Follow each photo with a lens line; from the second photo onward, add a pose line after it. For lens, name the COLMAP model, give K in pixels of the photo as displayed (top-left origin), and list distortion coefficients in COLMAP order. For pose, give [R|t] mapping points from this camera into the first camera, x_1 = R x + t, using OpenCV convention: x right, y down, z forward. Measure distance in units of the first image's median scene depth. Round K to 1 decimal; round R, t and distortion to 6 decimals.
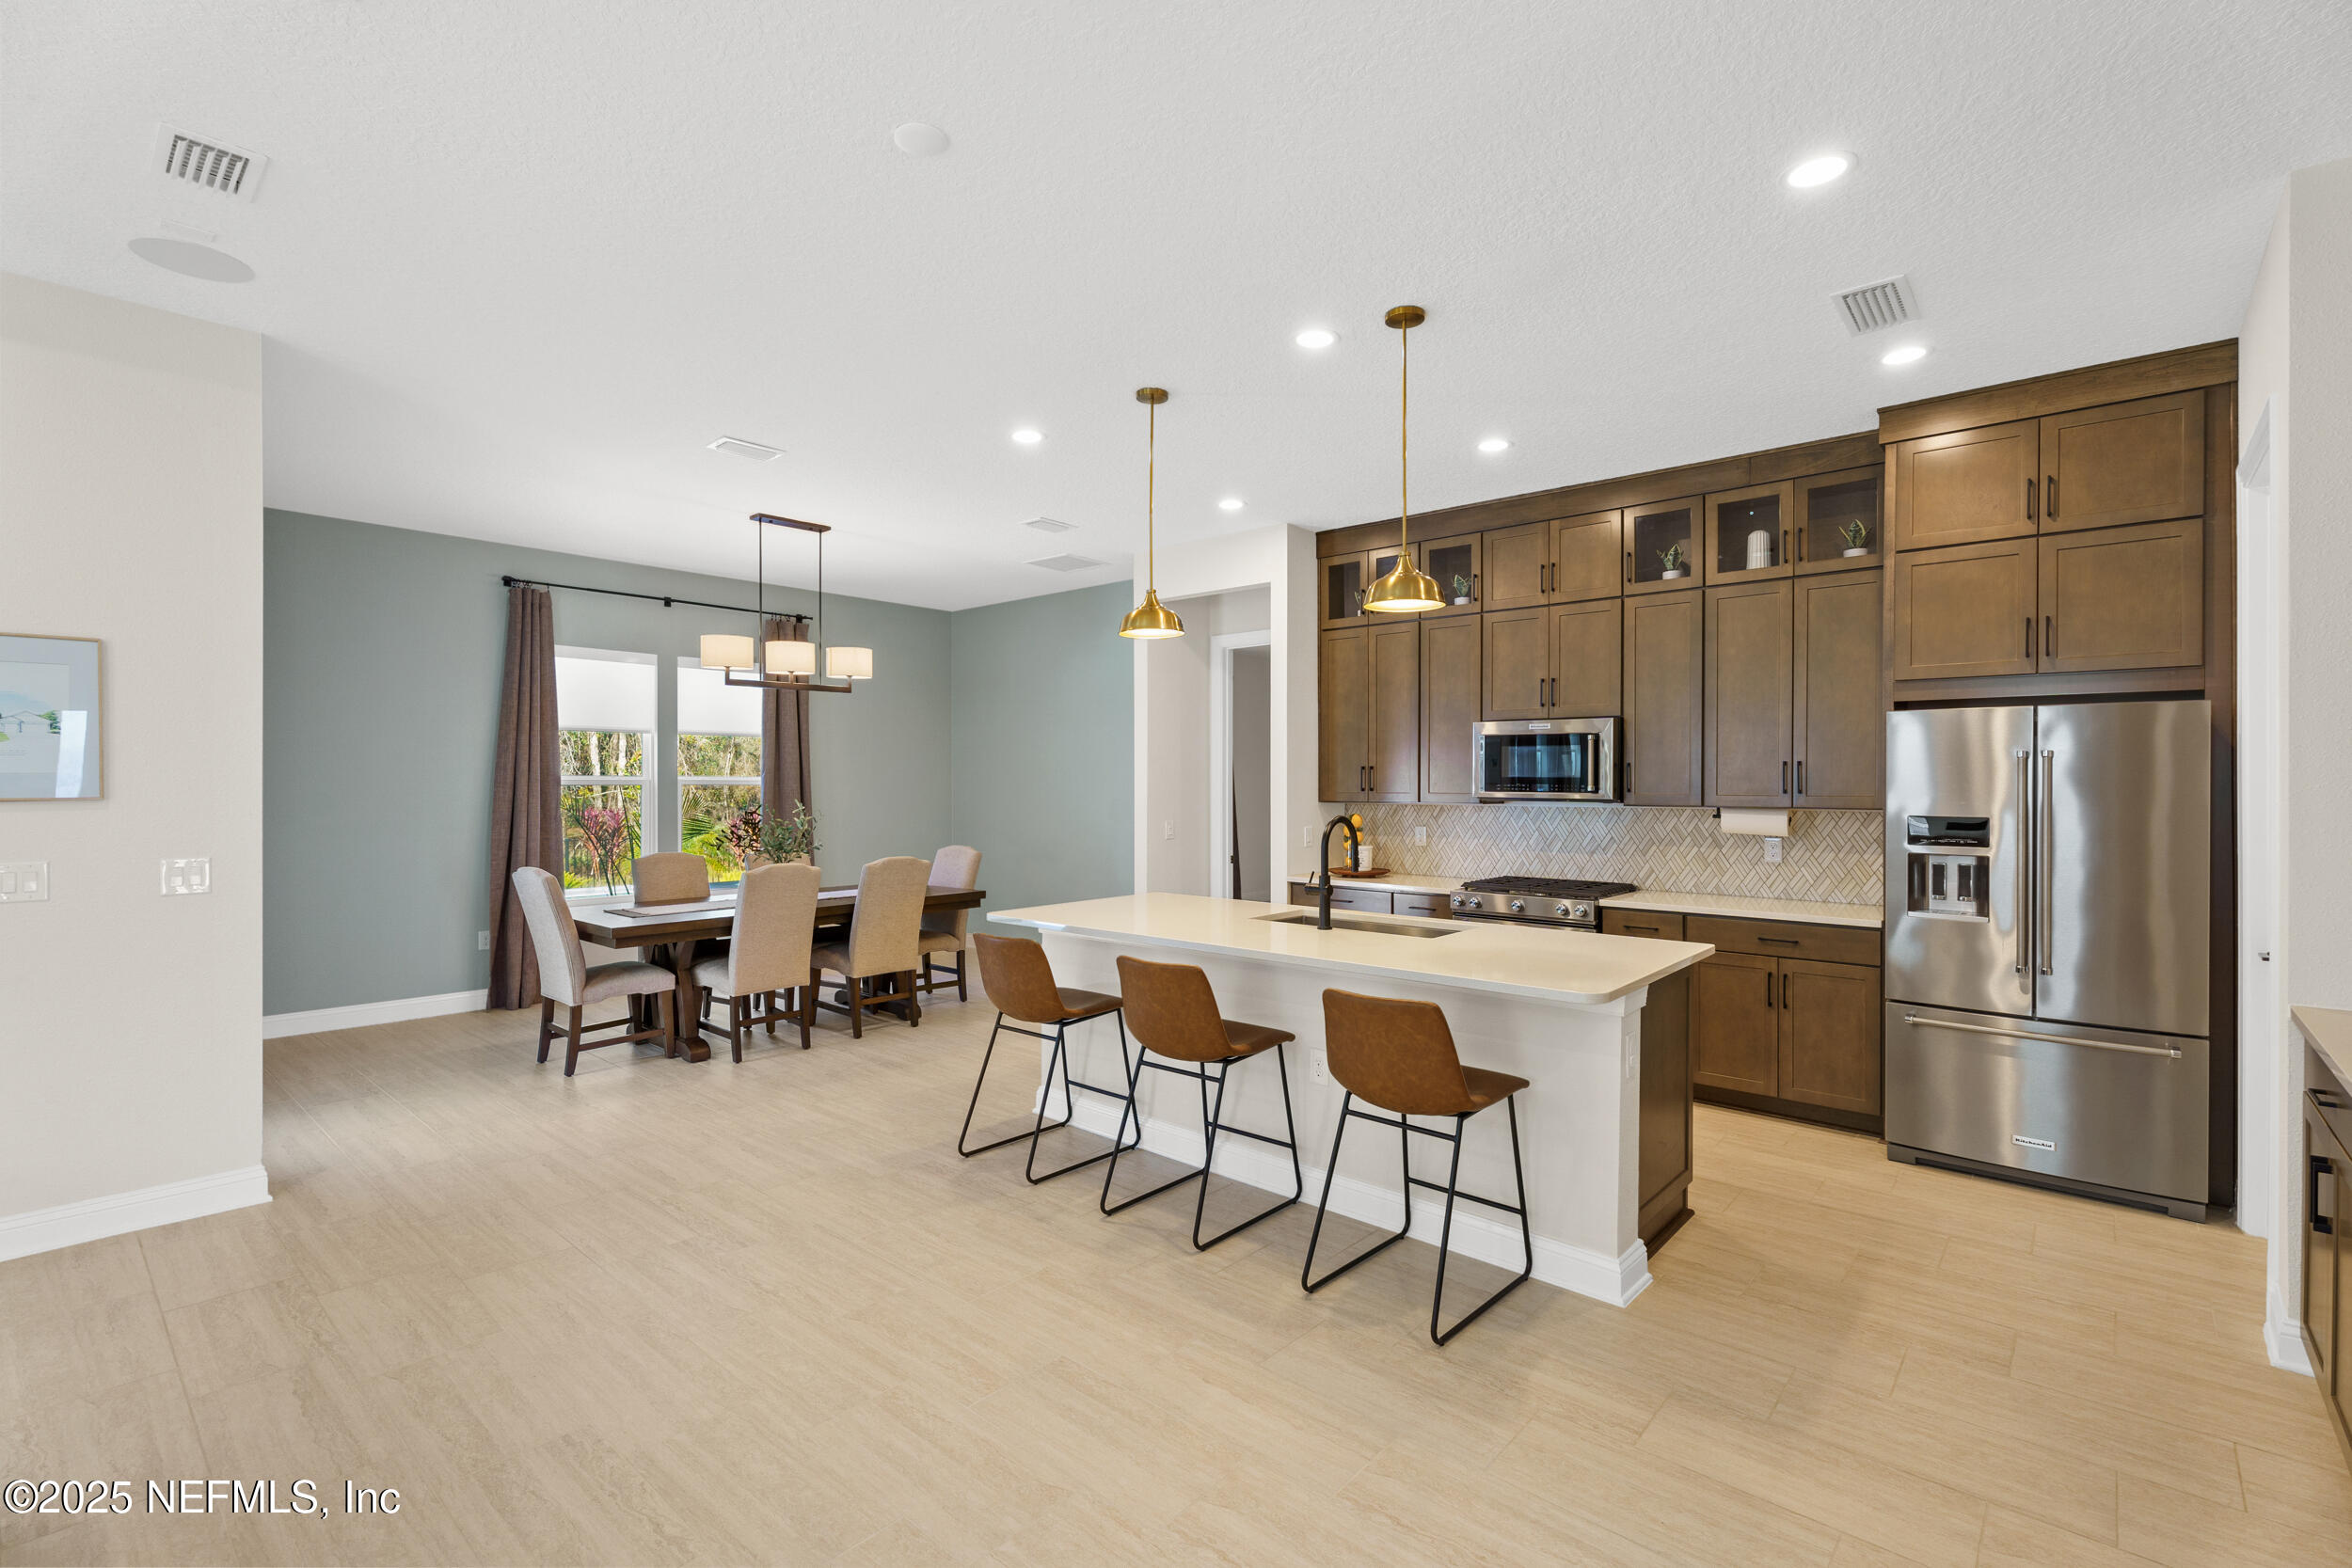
lens RADIAL K [[1035.7, 0, 1190.9], [0, 1035.7, 786.7], [0, 0, 1]] dist [-0.005790, -0.000805]
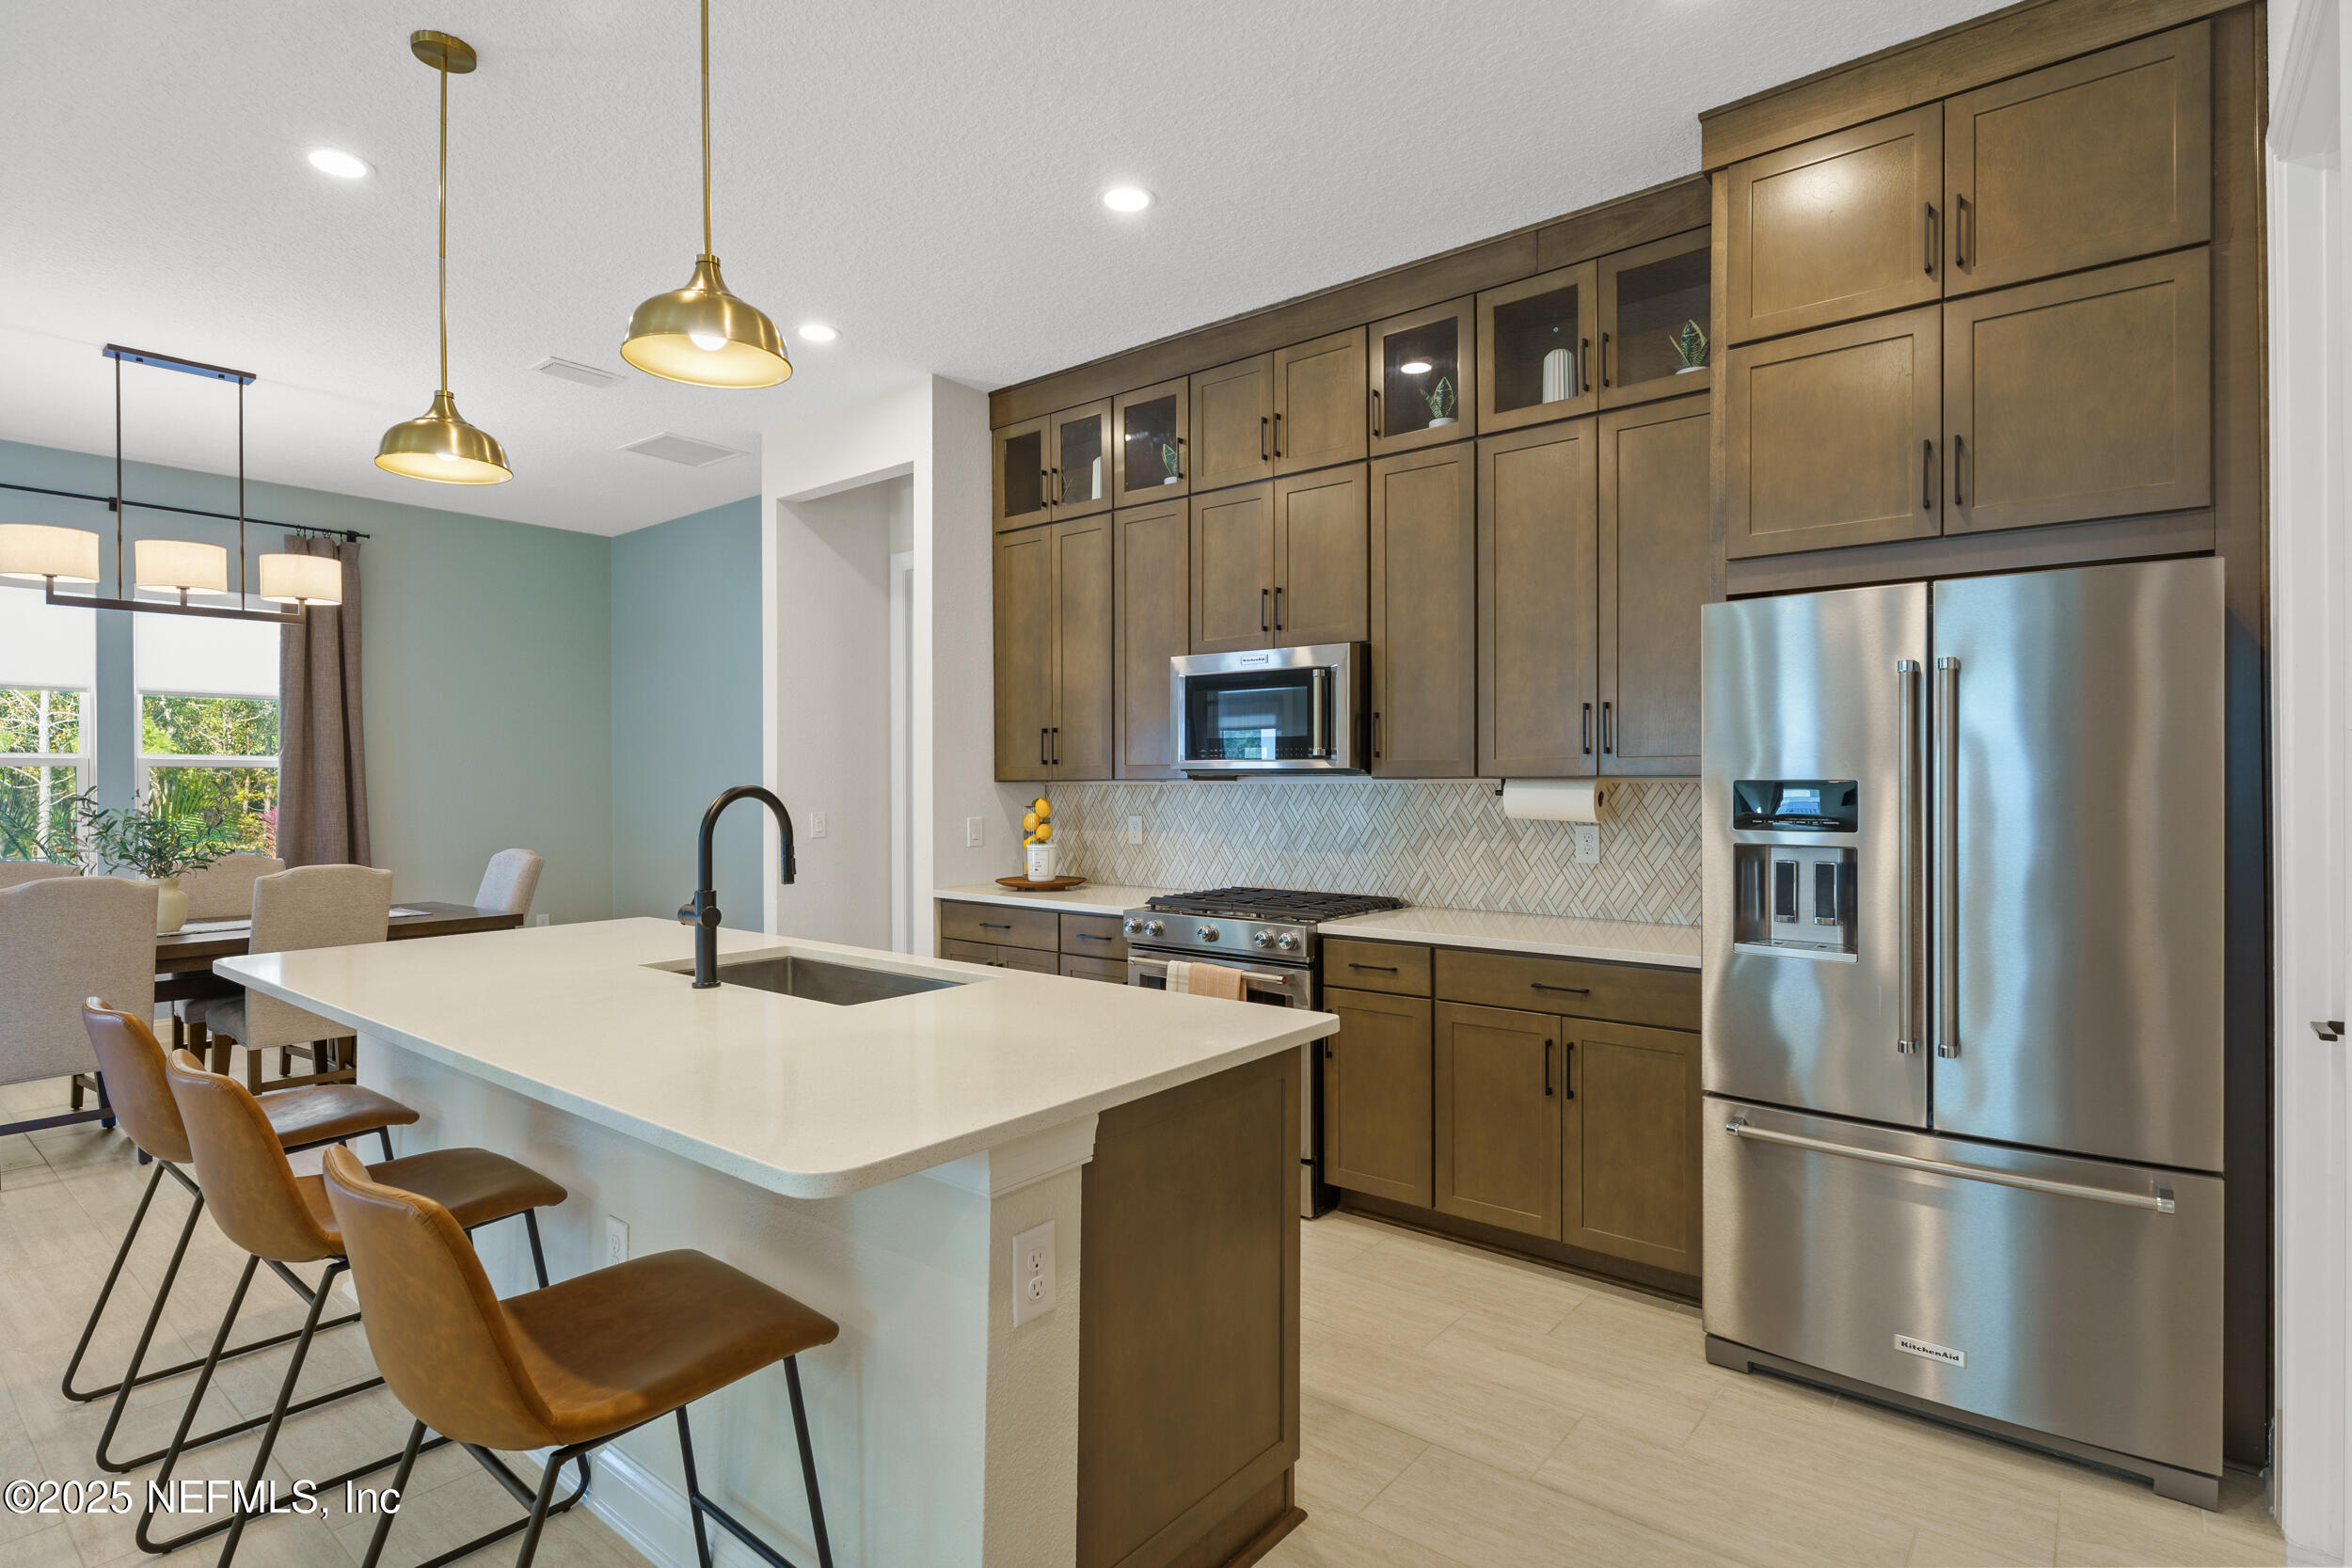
lens RADIAL K [[1190.7, 0, 1169.6], [0, 1190.7, 784.1], [0, 0, 1]] dist [-0.007923, -0.000340]
pose [[0.998899, -0.004623, 0.046678, 0.285653], [0.004649, 0.999989, -0.000461, 0.024361], [-0.046675, 0.000678, 0.998910, 0.283665]]
